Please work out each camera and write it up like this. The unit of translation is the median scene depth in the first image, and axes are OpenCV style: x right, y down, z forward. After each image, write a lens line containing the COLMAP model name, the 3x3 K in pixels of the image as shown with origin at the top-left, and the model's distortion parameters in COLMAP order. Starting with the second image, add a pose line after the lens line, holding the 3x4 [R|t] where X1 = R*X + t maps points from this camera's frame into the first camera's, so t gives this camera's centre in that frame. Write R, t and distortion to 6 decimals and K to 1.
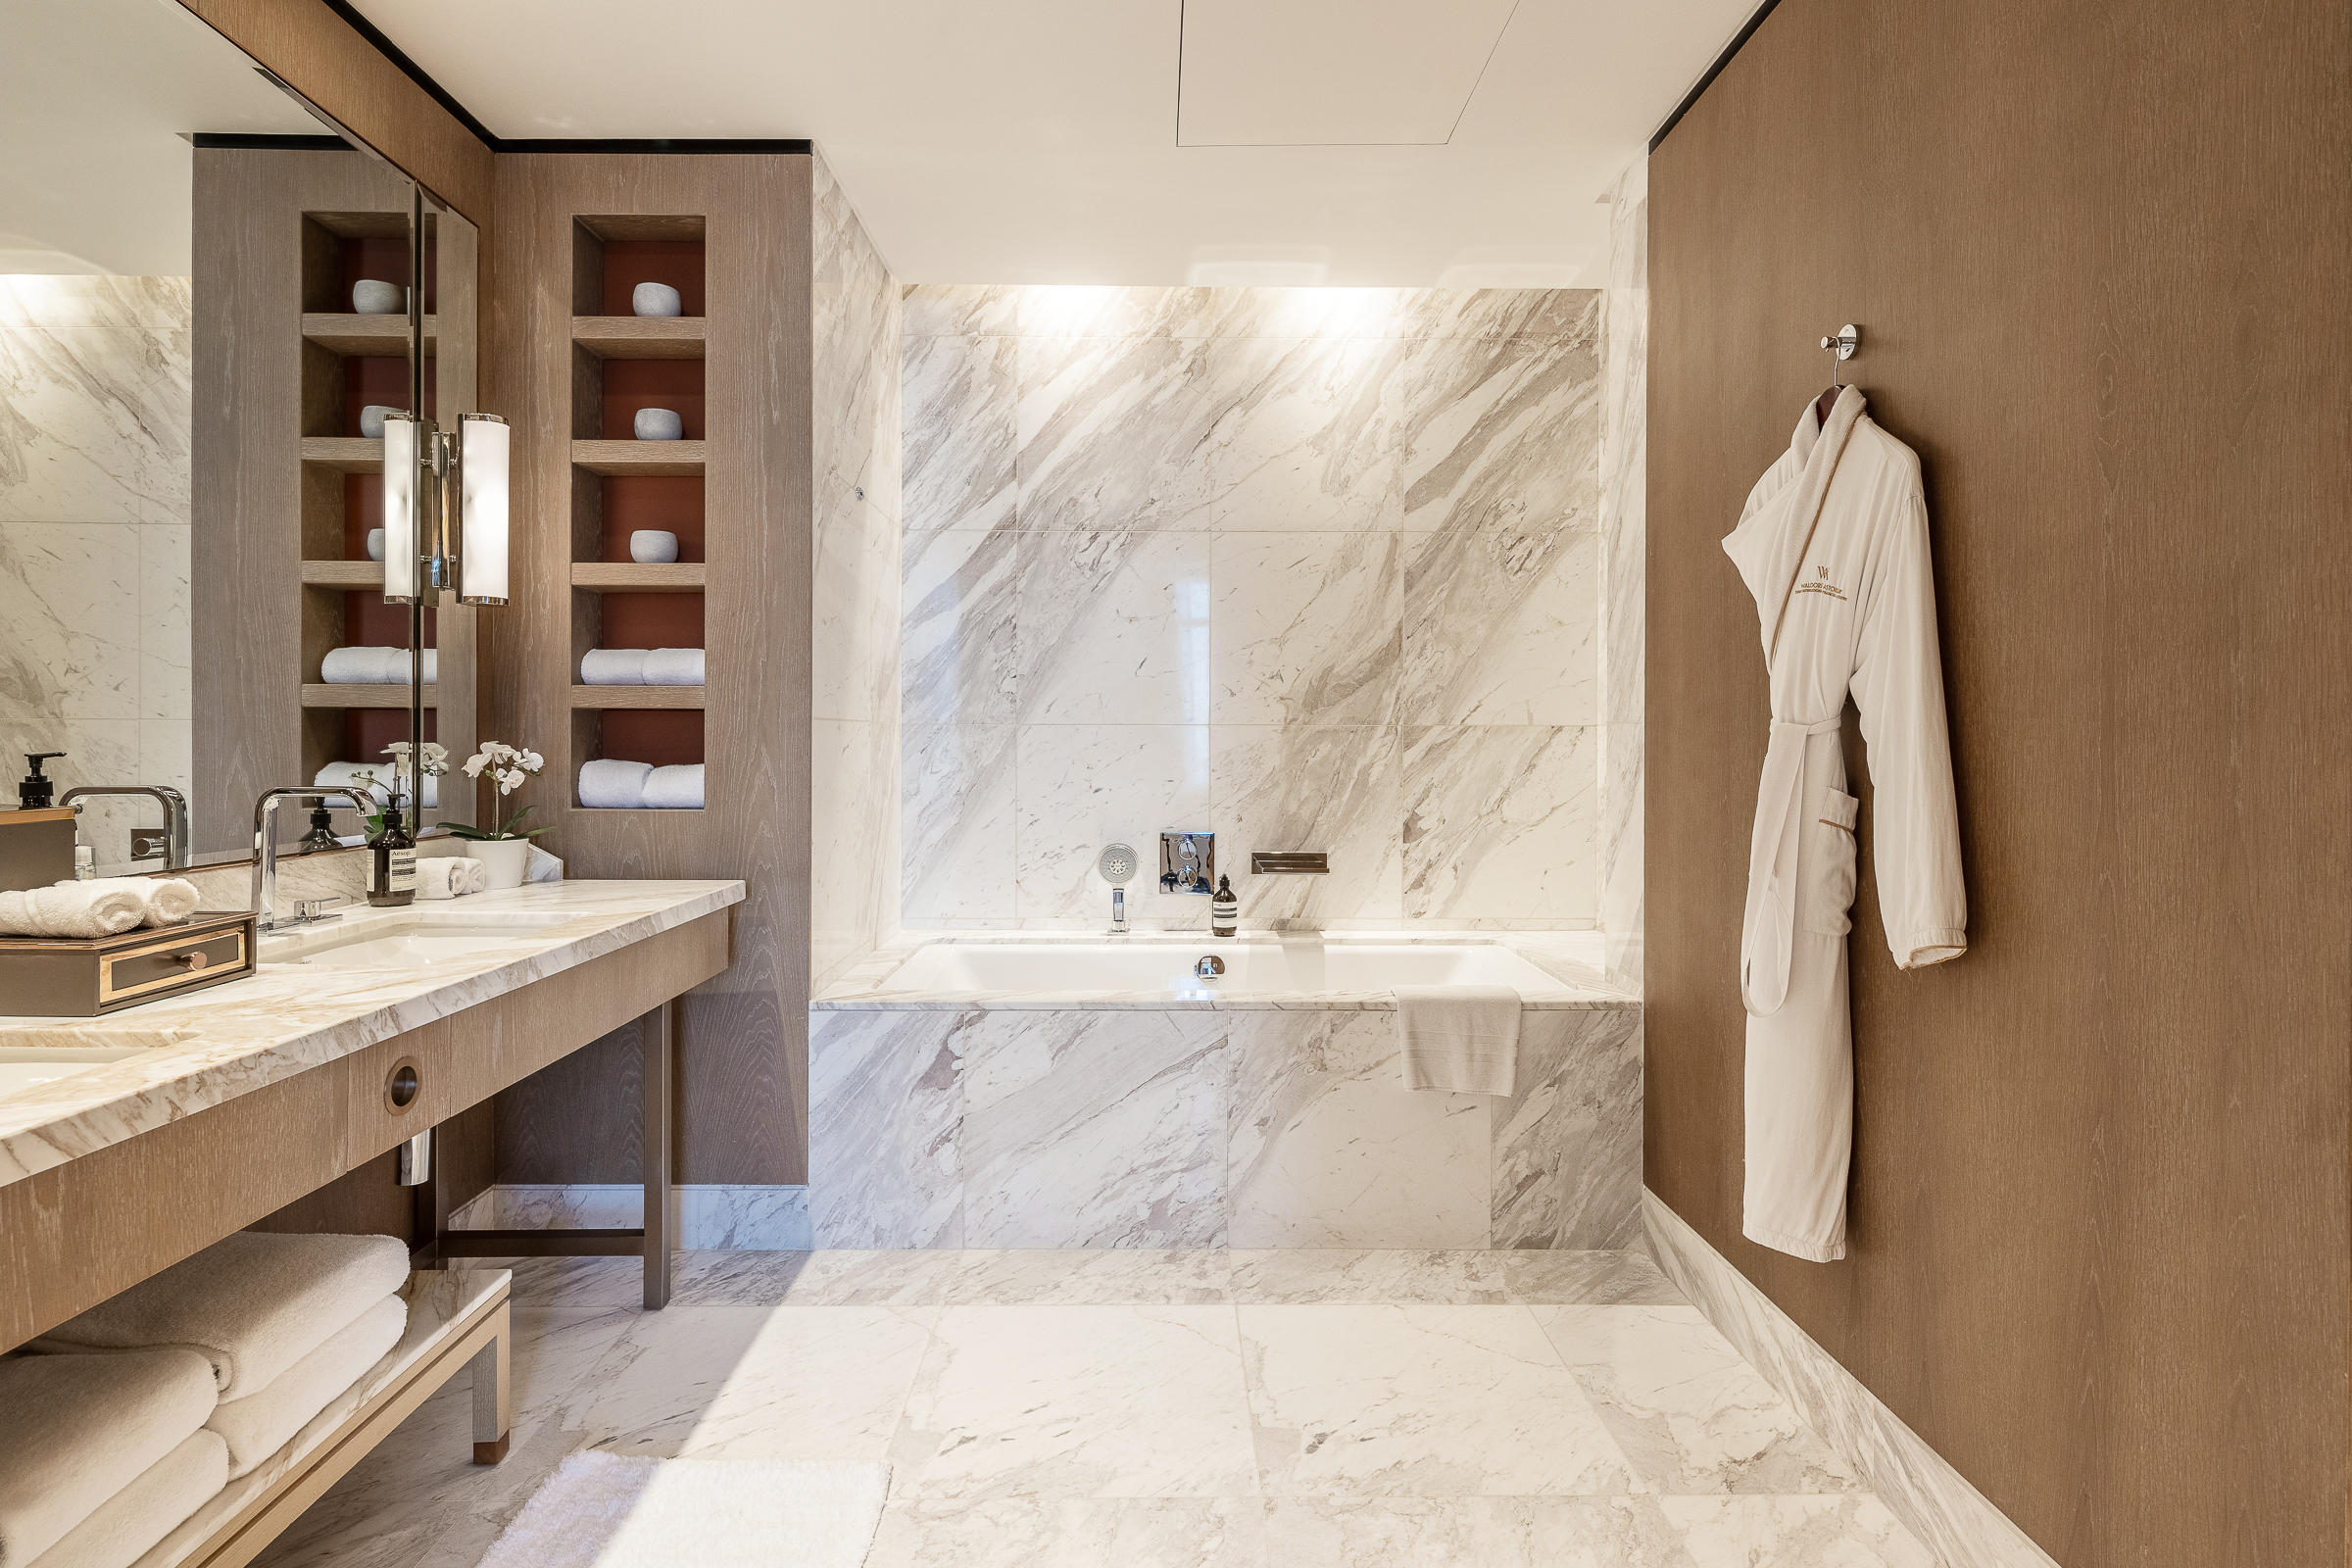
lens RADIAL K [[1156.1, 0, 1172.8], [0, 1156.1, 763.1], [0, 0, 1]] dist [0.004922, -0.002207]
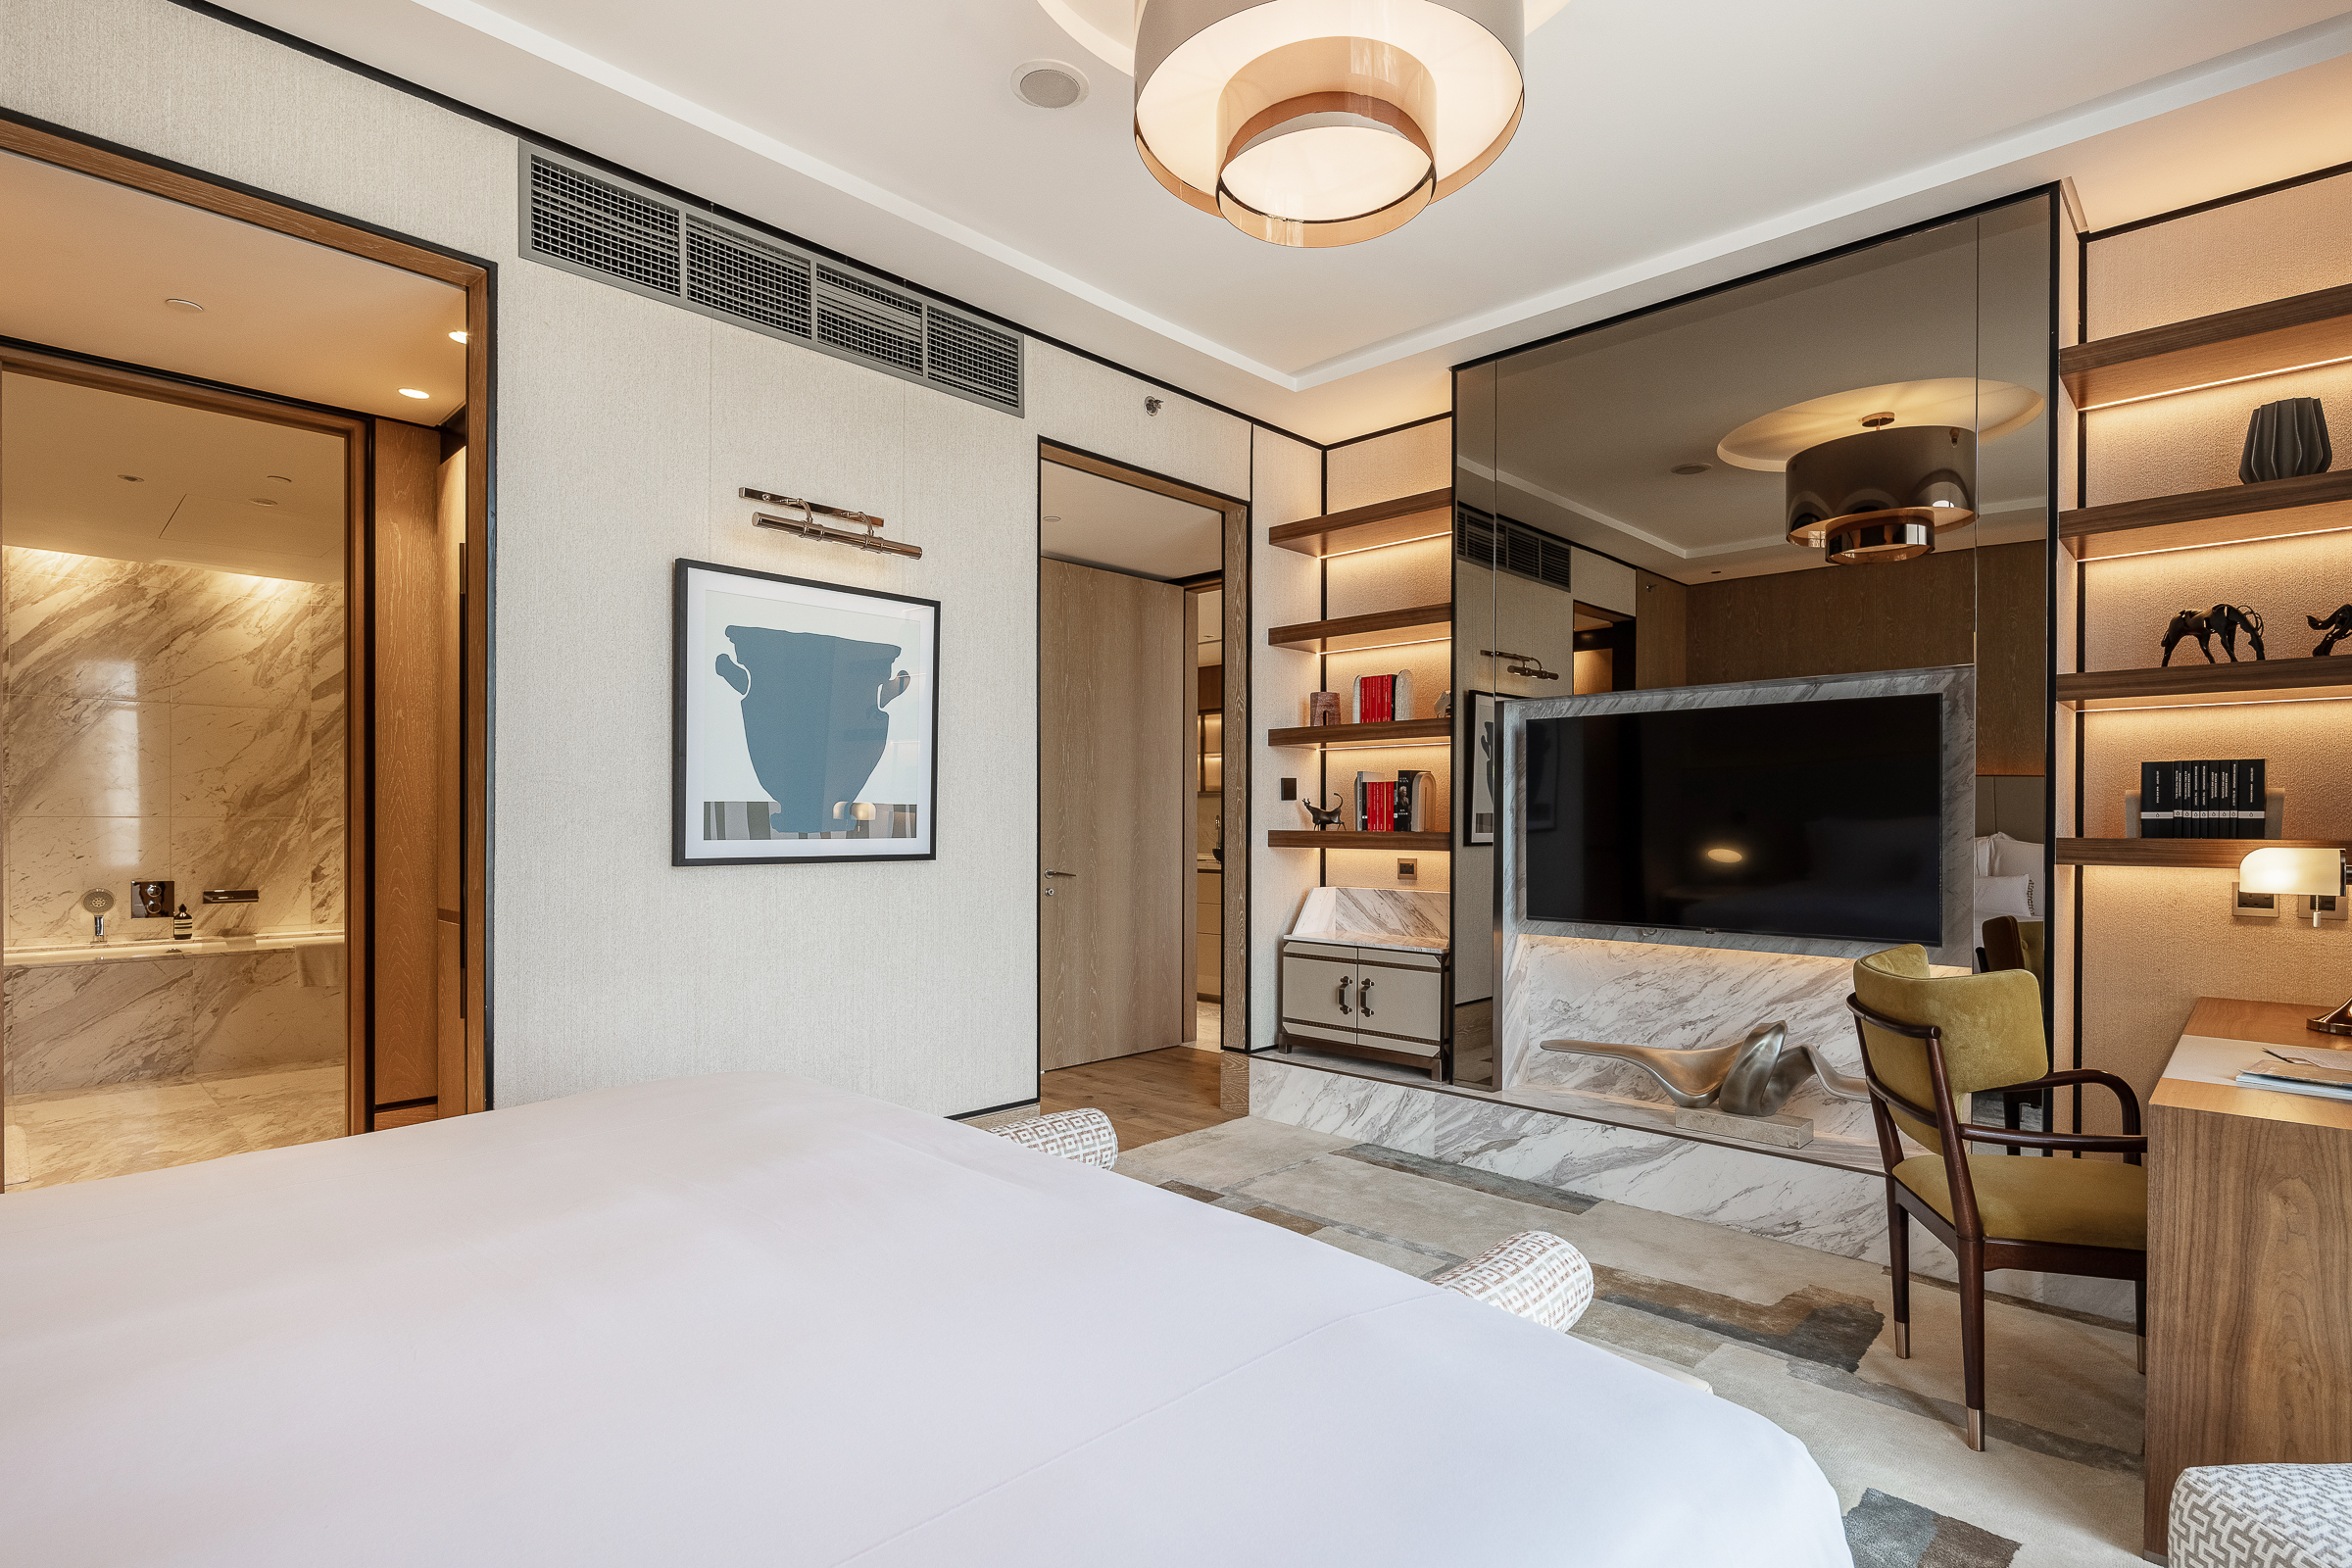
lens RADIAL K [[1156.1, 0, 1166.9], [0, 1156.1, 824.6], [0, 0, 1]] dist [0.004922, -0.002207]
pose [[0.710851, -0.002334, 0.703339, -0.124369], [0.012049, 0.999888, -0.008860, 0.010589], [-0.703240, 0.014773, 0.710799, -1.234067]]
